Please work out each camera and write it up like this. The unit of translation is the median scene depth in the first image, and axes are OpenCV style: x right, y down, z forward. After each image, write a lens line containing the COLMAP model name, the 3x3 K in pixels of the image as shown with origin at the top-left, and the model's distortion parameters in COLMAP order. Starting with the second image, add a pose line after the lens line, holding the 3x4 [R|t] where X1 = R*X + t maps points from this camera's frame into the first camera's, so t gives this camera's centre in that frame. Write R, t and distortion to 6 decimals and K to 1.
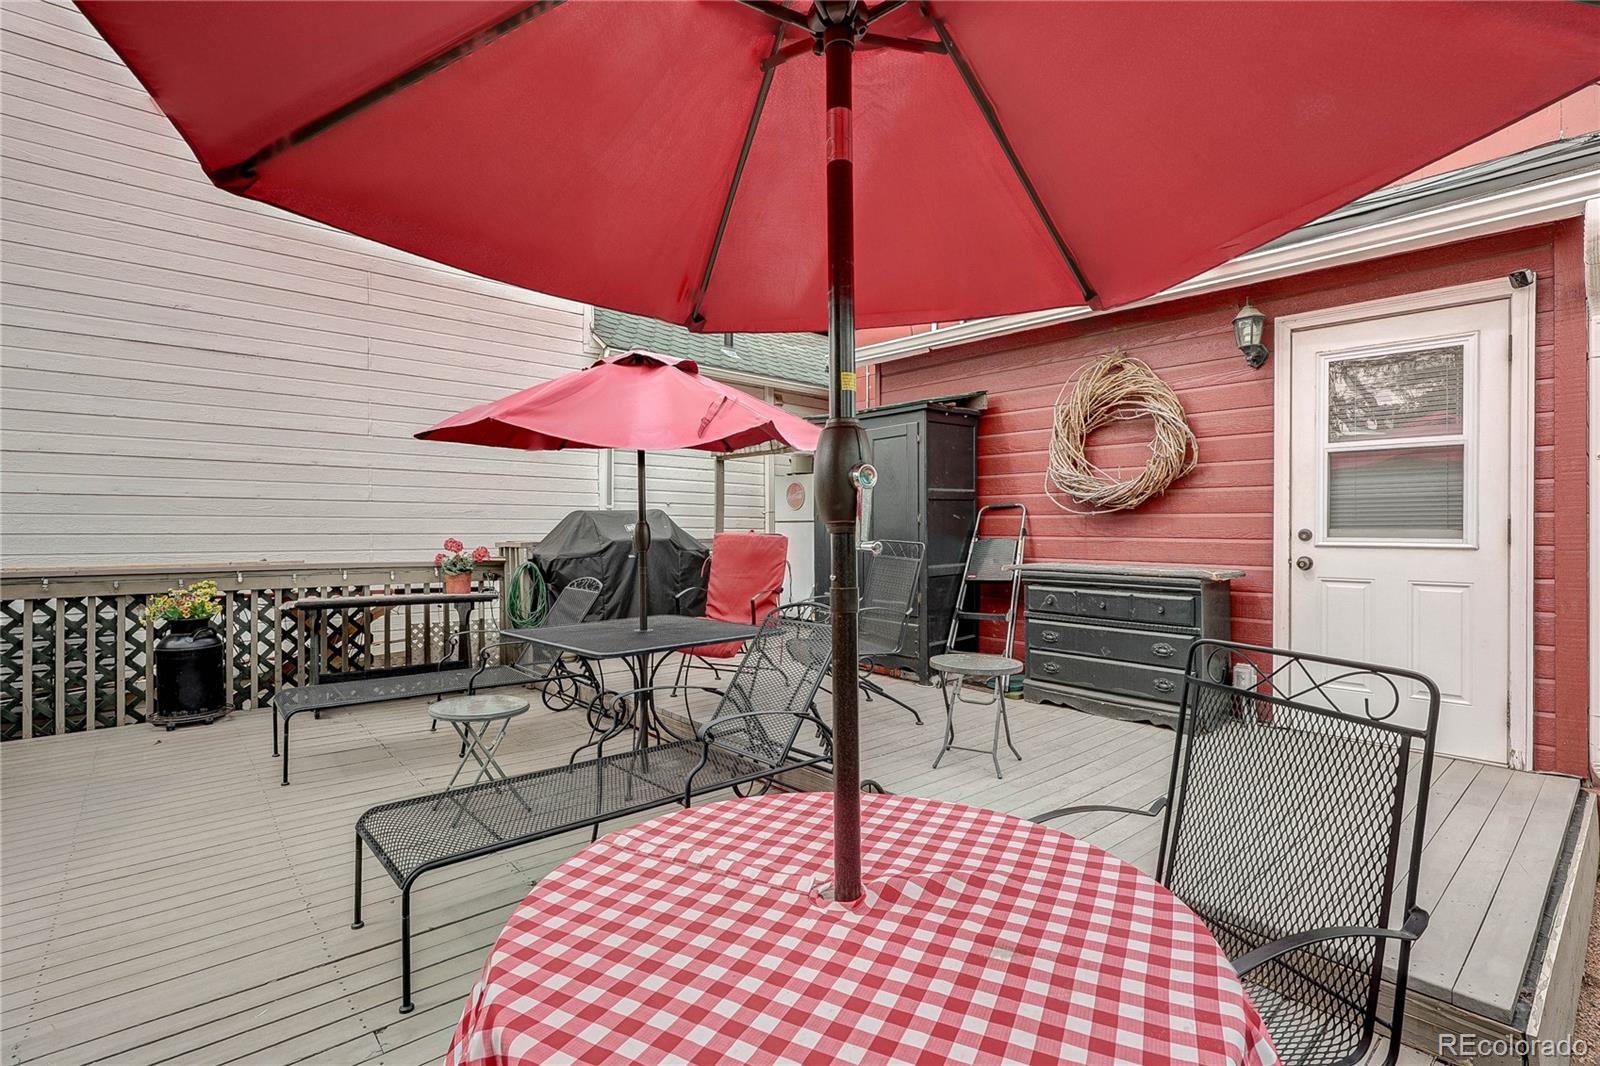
lens RADIAL K [[757.4, 0, 793.4], [0, 757.4, 529.8], [0, 0, 1]] dist [-0.004675, -0.000468]
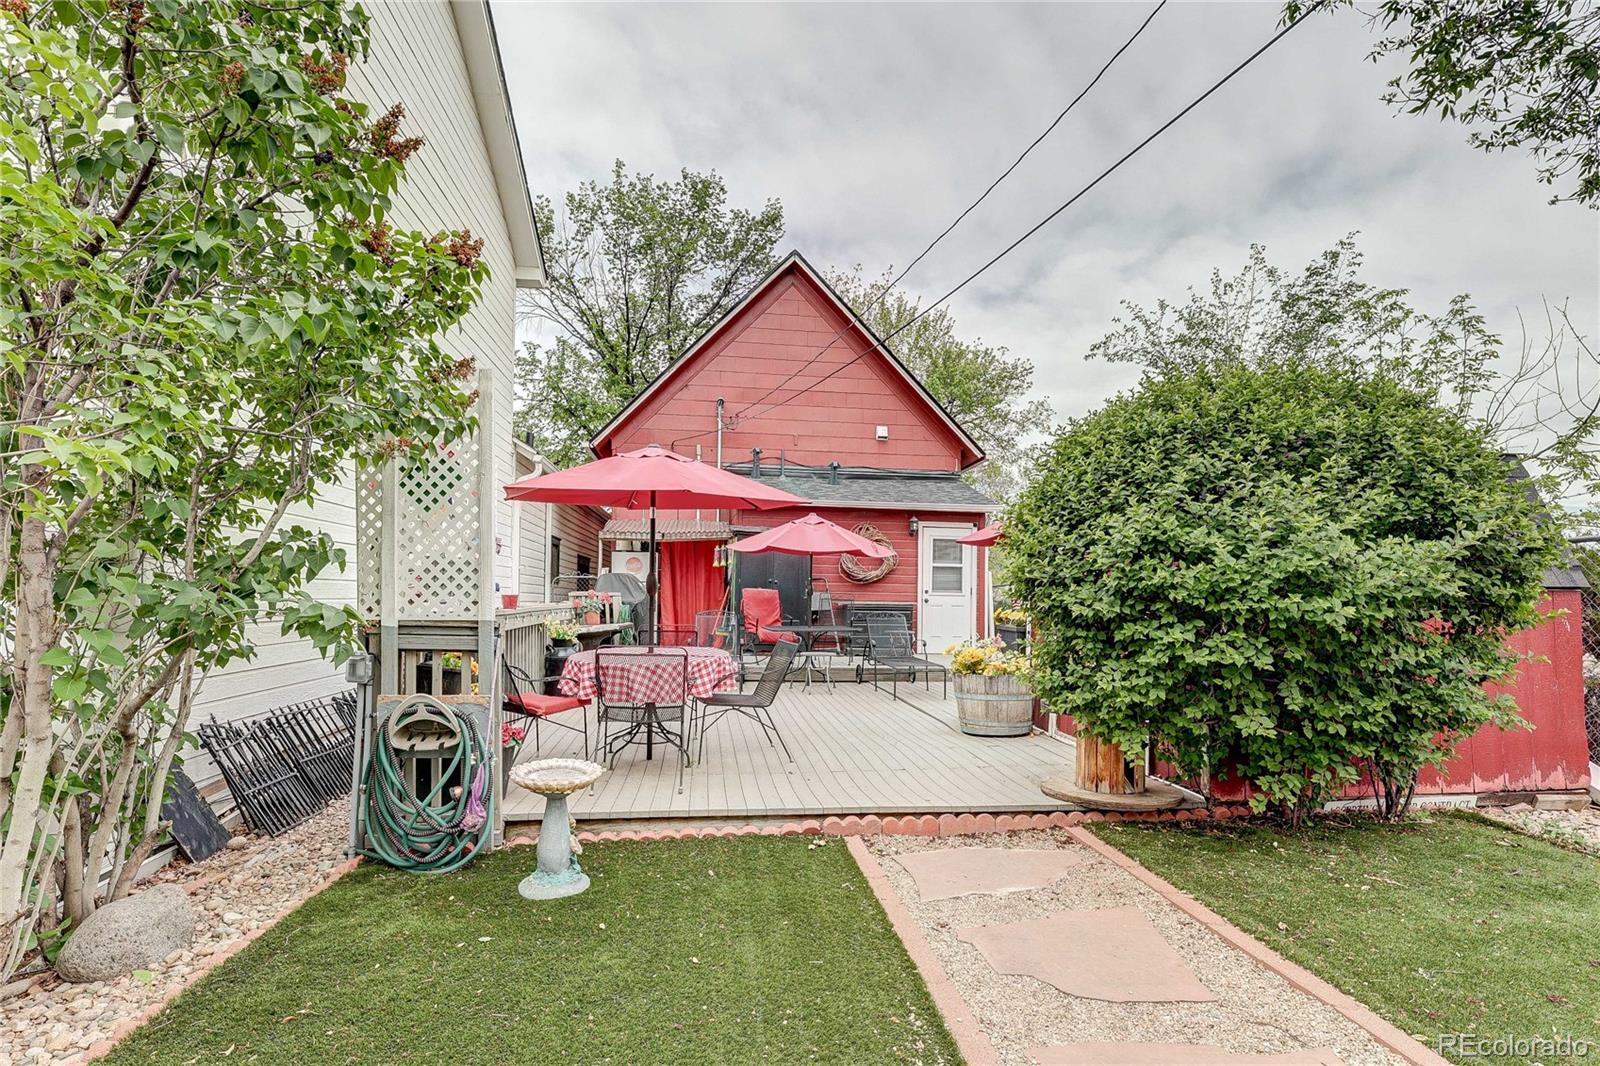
lens RADIAL K [[757.4, 0, 800.9], [0, 757.4, 586.1], [0, 0, 1]] dist [-0.004675, -0.000468]
pose [[0.560746, 0.014086, 0.827868, -1.838849], [-0.011368, 0.999892, -0.009313, 0.015745], [-0.827910, -0.004189, 0.560846, -0.286695]]
